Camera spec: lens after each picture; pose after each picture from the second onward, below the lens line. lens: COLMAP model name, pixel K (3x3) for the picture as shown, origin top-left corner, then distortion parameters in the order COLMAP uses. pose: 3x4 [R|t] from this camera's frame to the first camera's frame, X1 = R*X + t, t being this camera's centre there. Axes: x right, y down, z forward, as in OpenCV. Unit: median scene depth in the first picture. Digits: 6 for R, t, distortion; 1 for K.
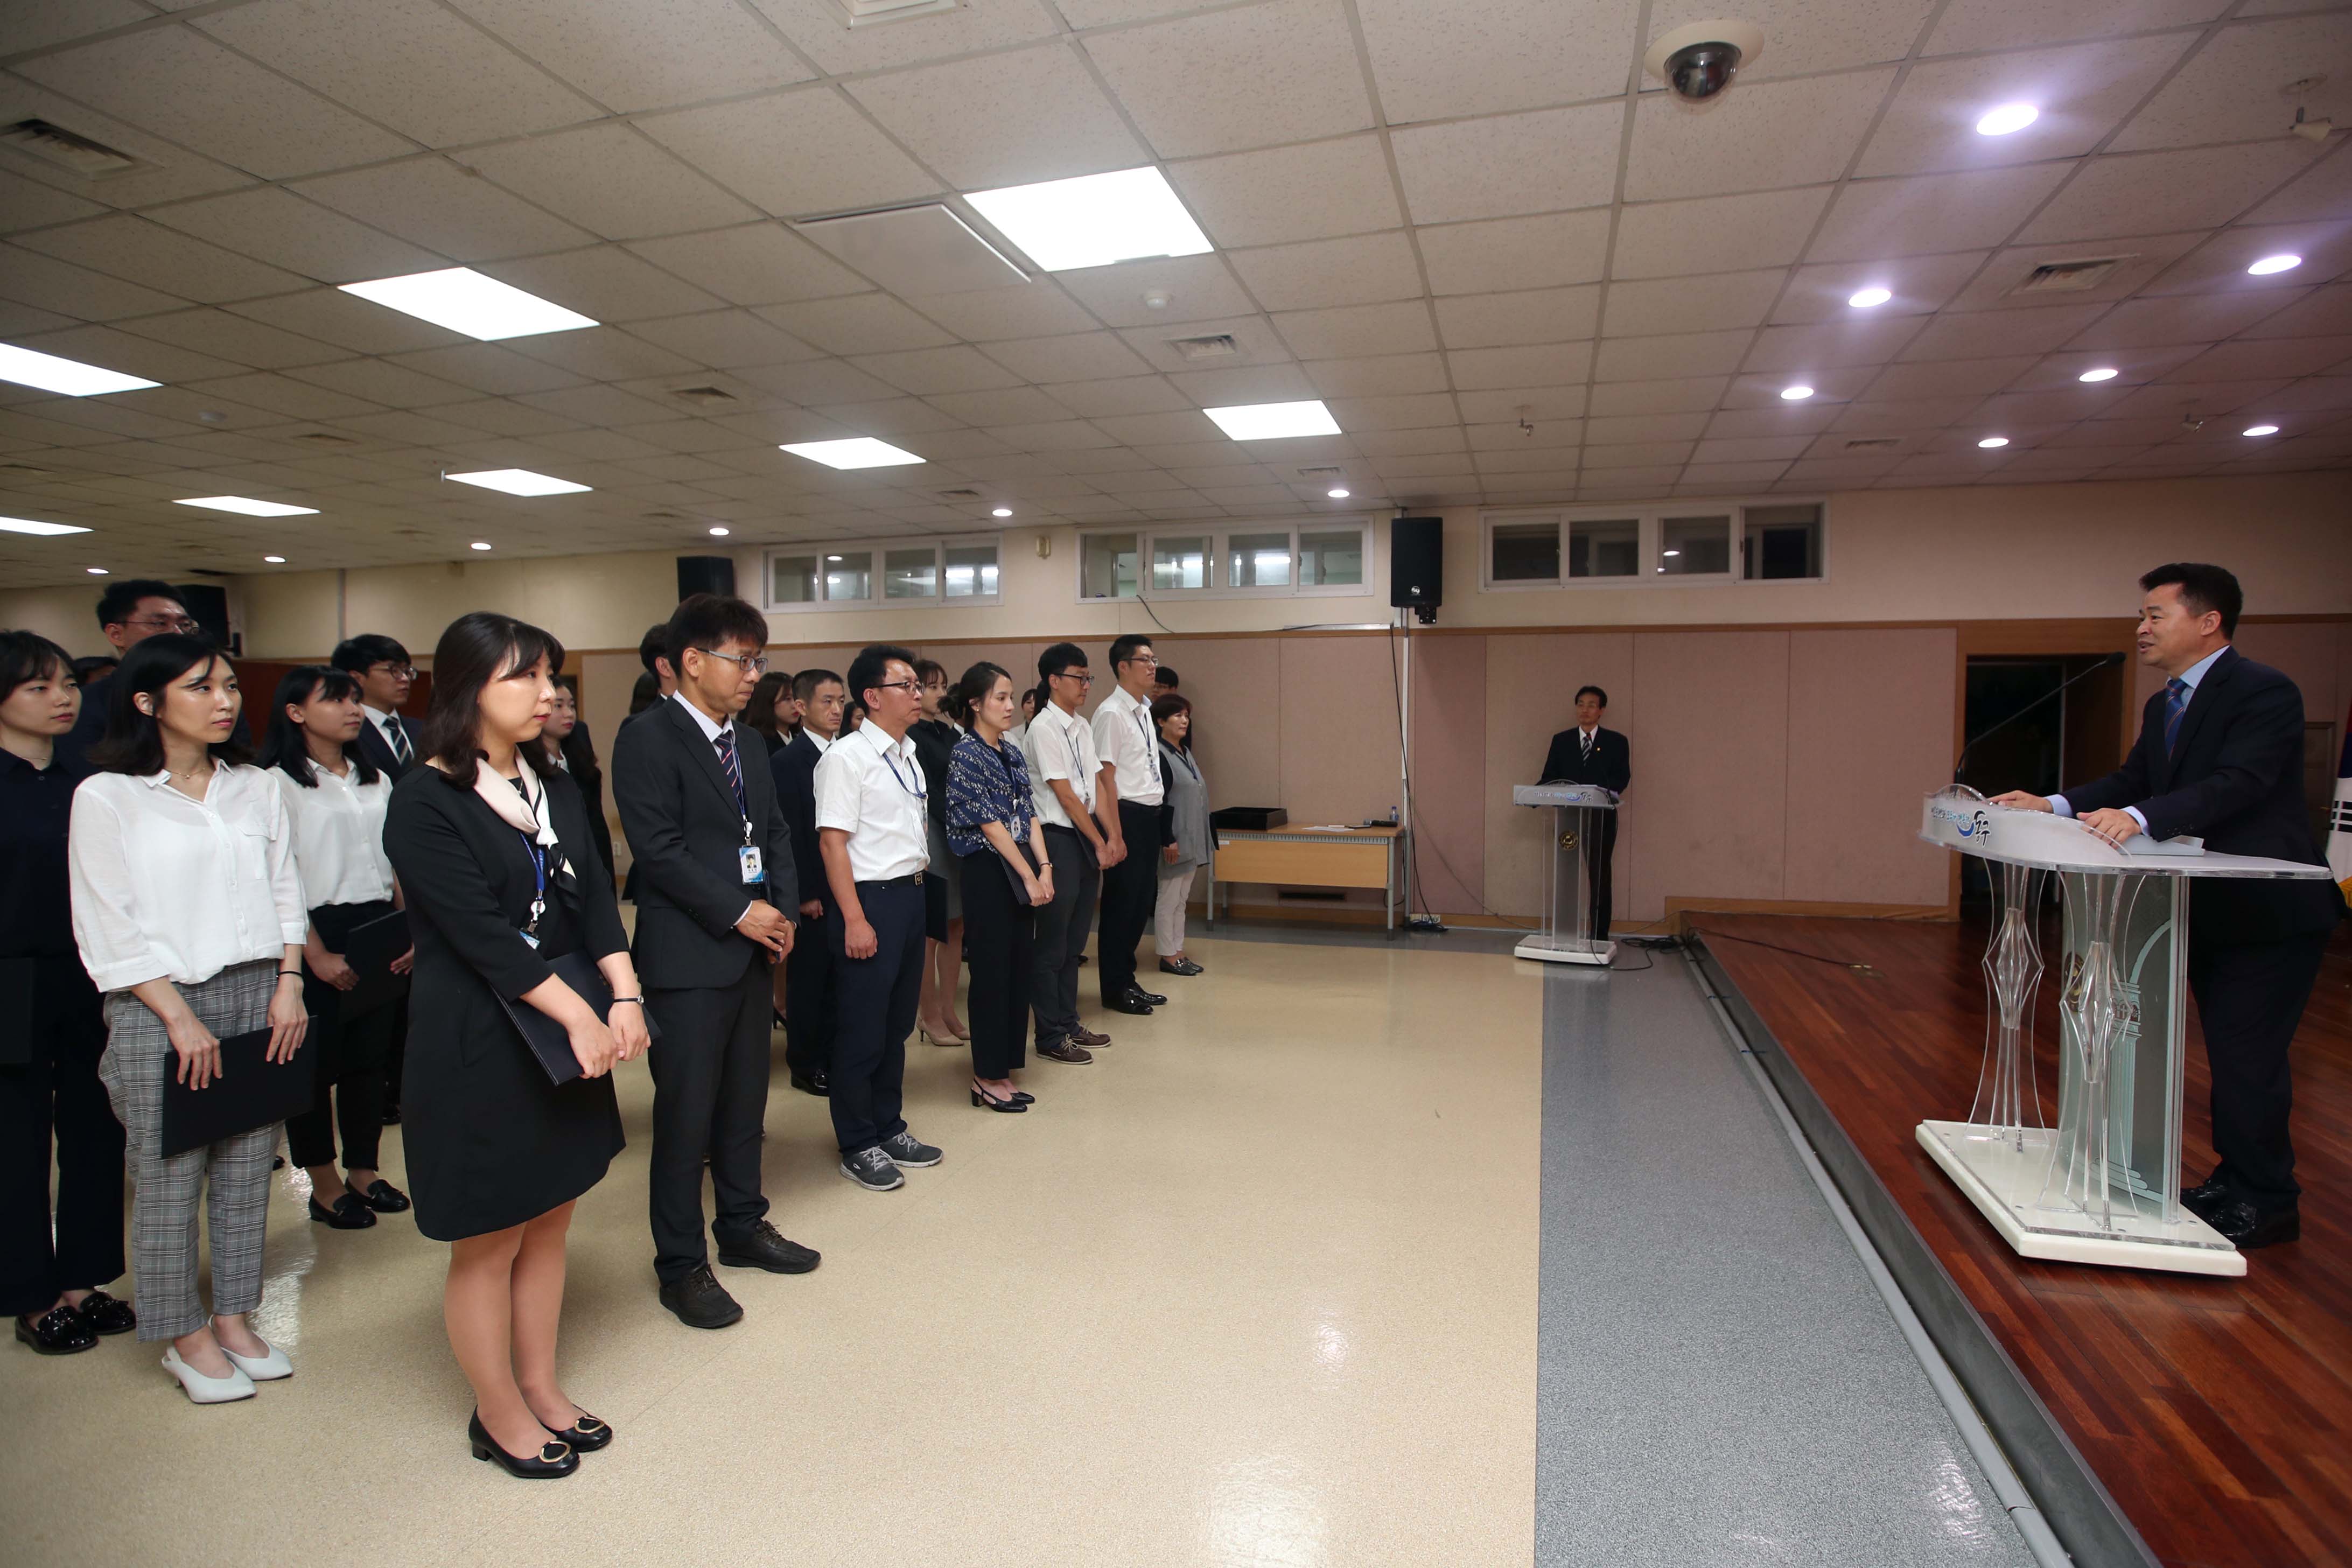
lens RADIAL K [[1141.4, 0, 1219.6], [0, 1141.4, 779.3], [0, 0, 1]] dist [-0.054988, 0.025001]
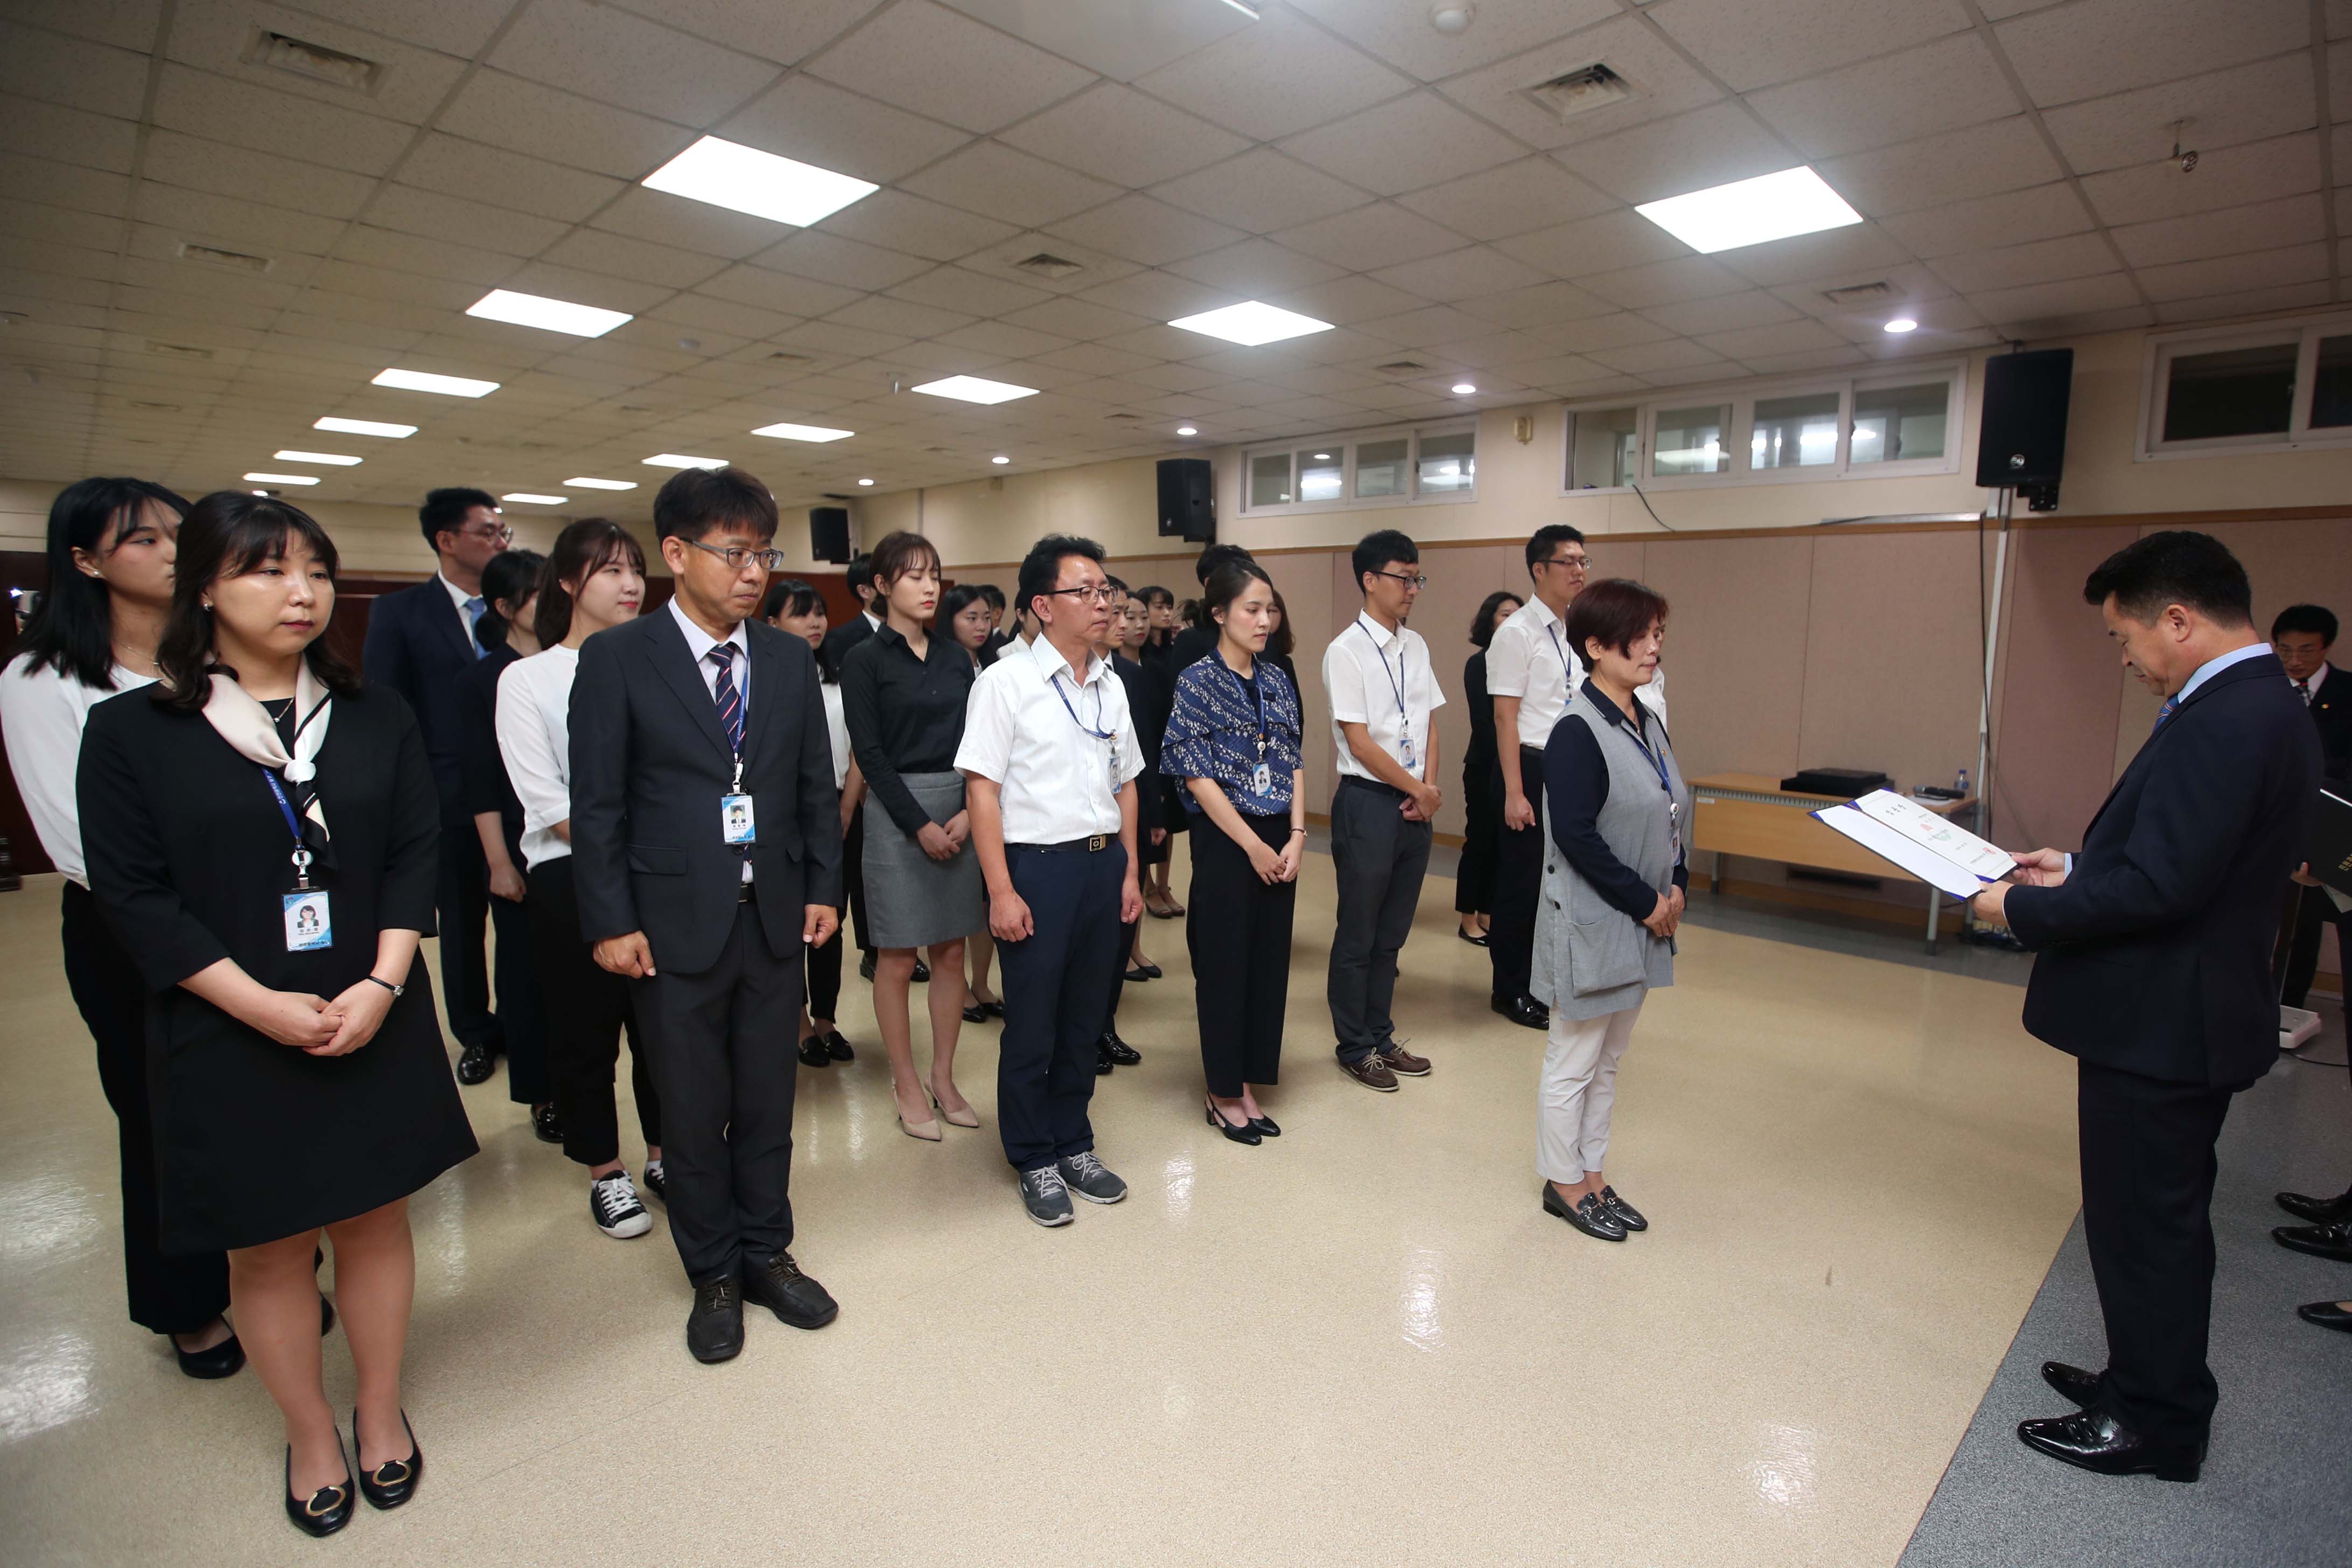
lens RADIAL K [[1155.9, 0, 1271.9], [0, 1155.9, 769.5], [0, 0, 1]] dist [-0.058063, 0.027406]
pose [[0.884781, 0.072845, -0.460278, 0.133403], [-0.042818, 0.996237, 0.075359, -0.016434], [0.464035, -0.046968, 0.884571, 0.233221]]
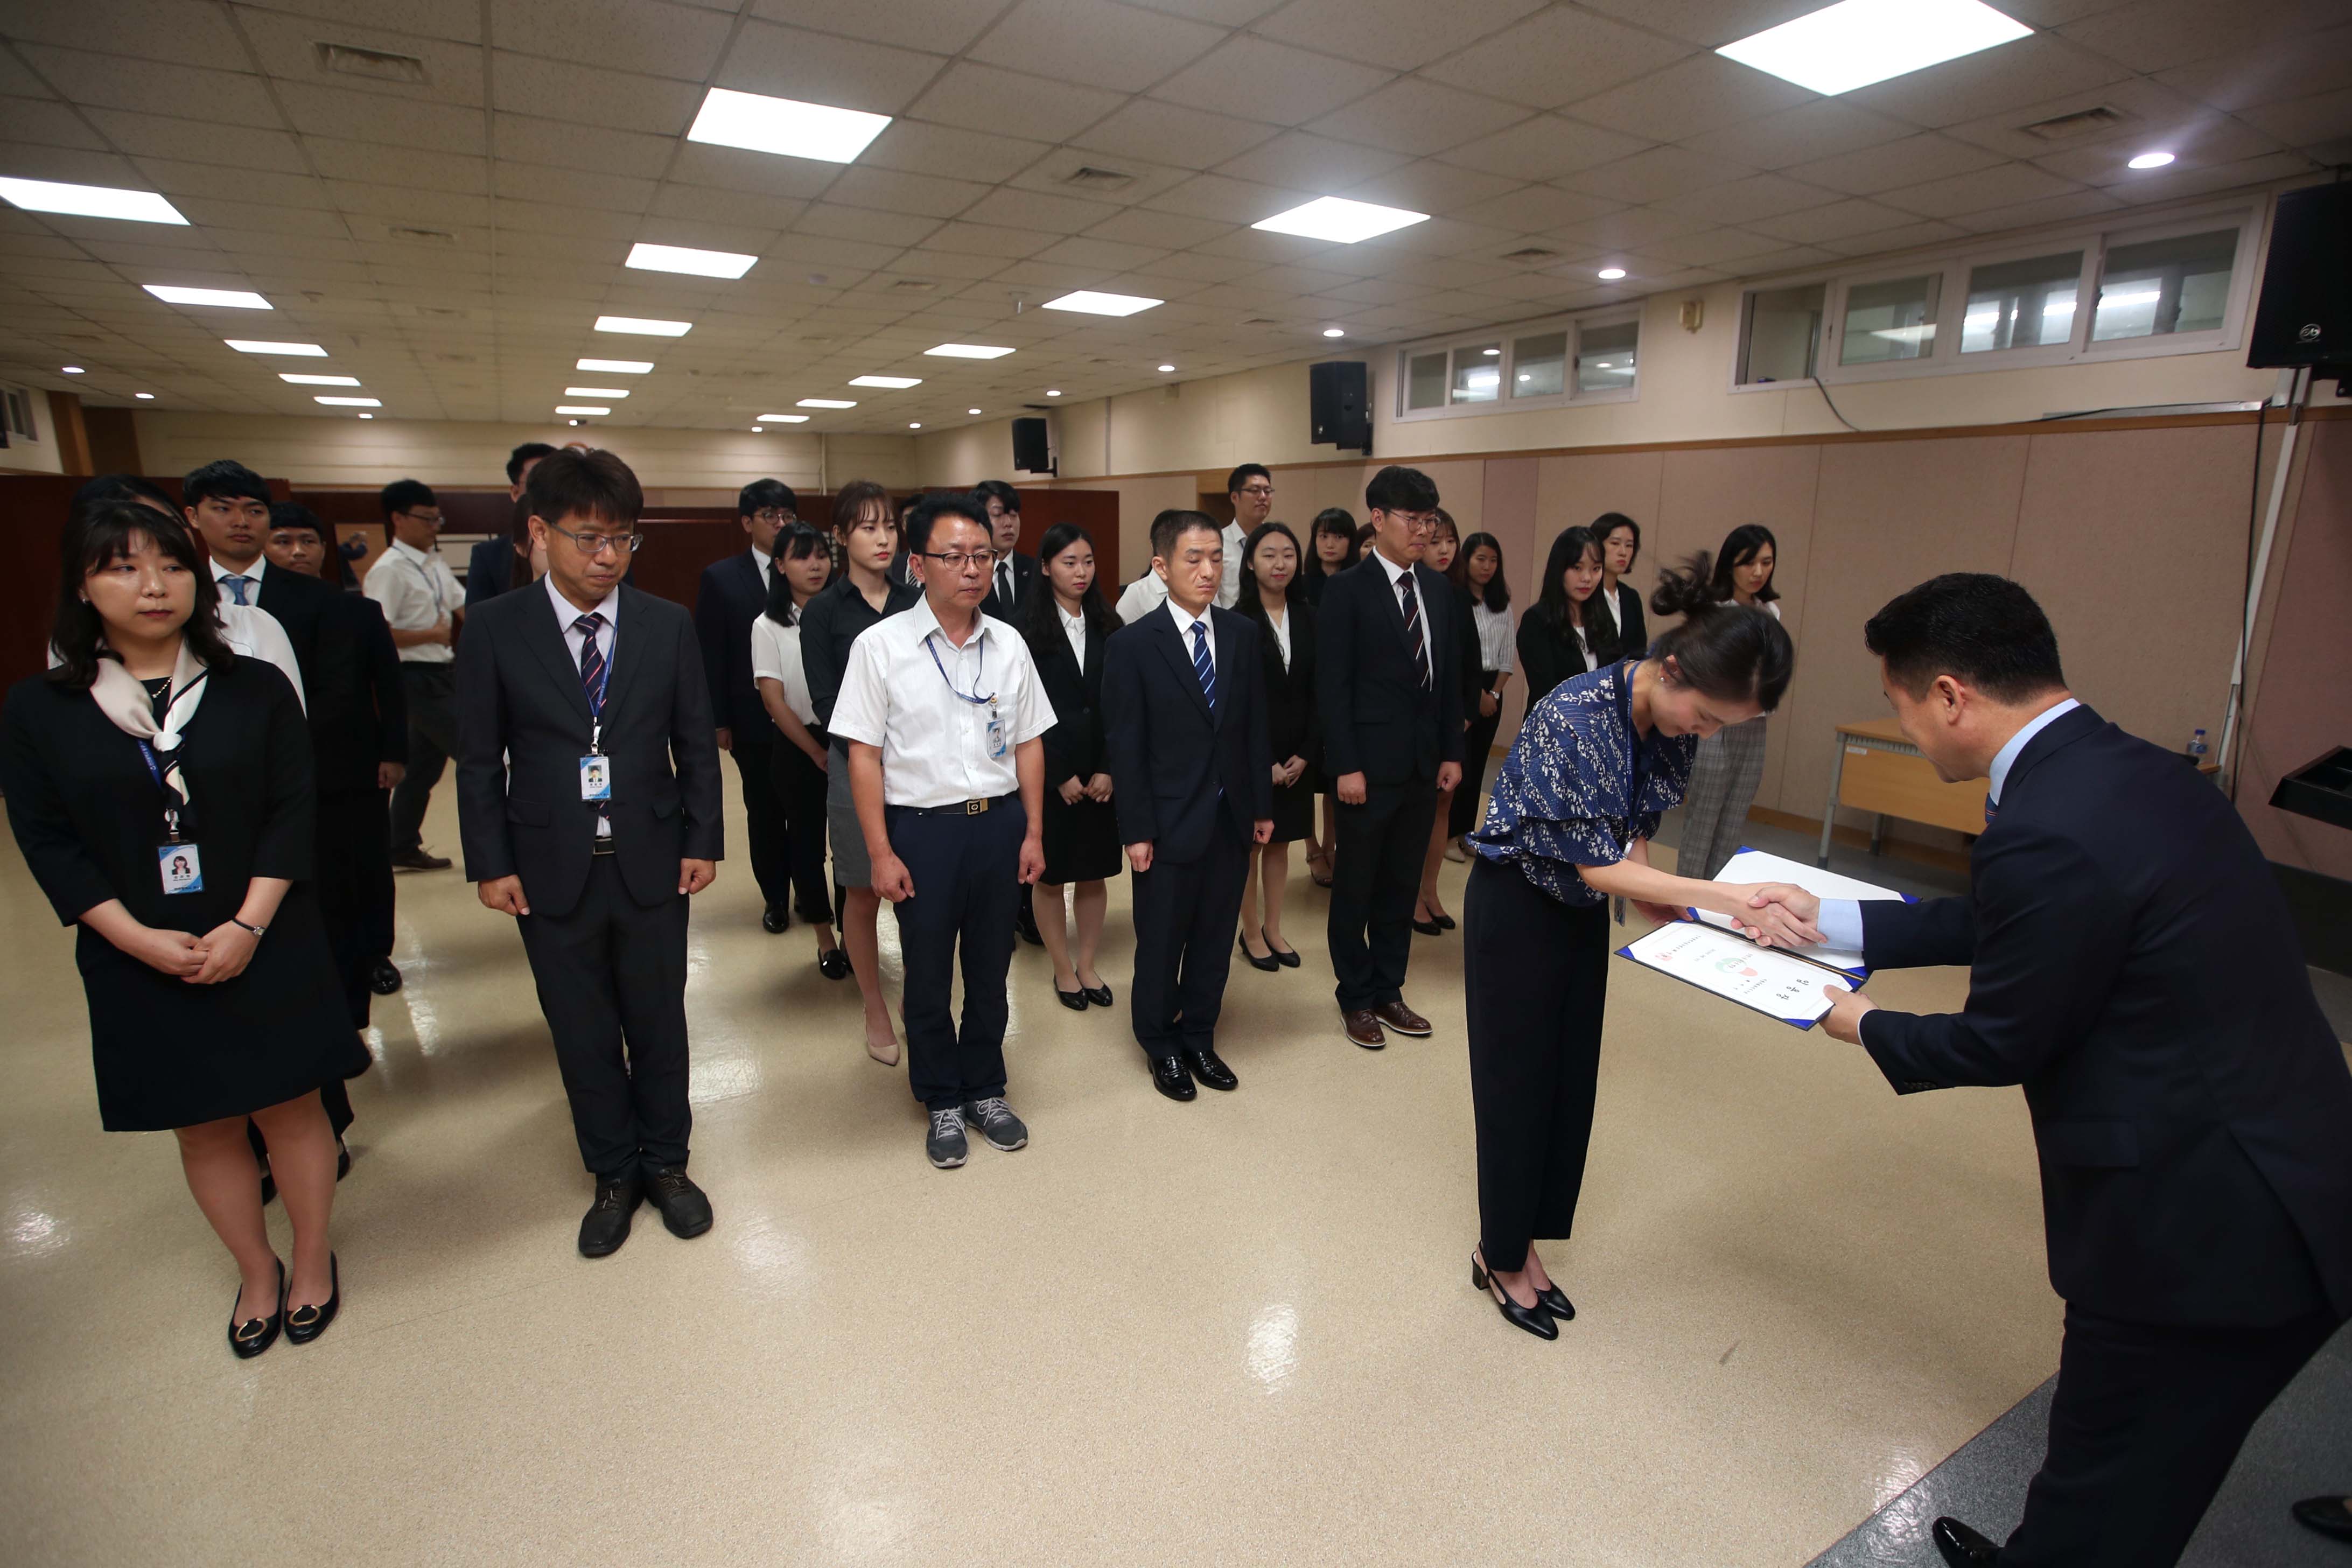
lens RADIAL K [[1141.4, 0, 1219.6], [0, 1141.4, 779.3], [0, 0, 1]] dist [-0.054988, 0.025001]
pose [[0.728229, 0.160222, -0.666342, 0.234912], [-0.043999, 0.981212, 0.187846, -0.049472], [0.683920, -0.107476, 0.721597, 0.350373]]
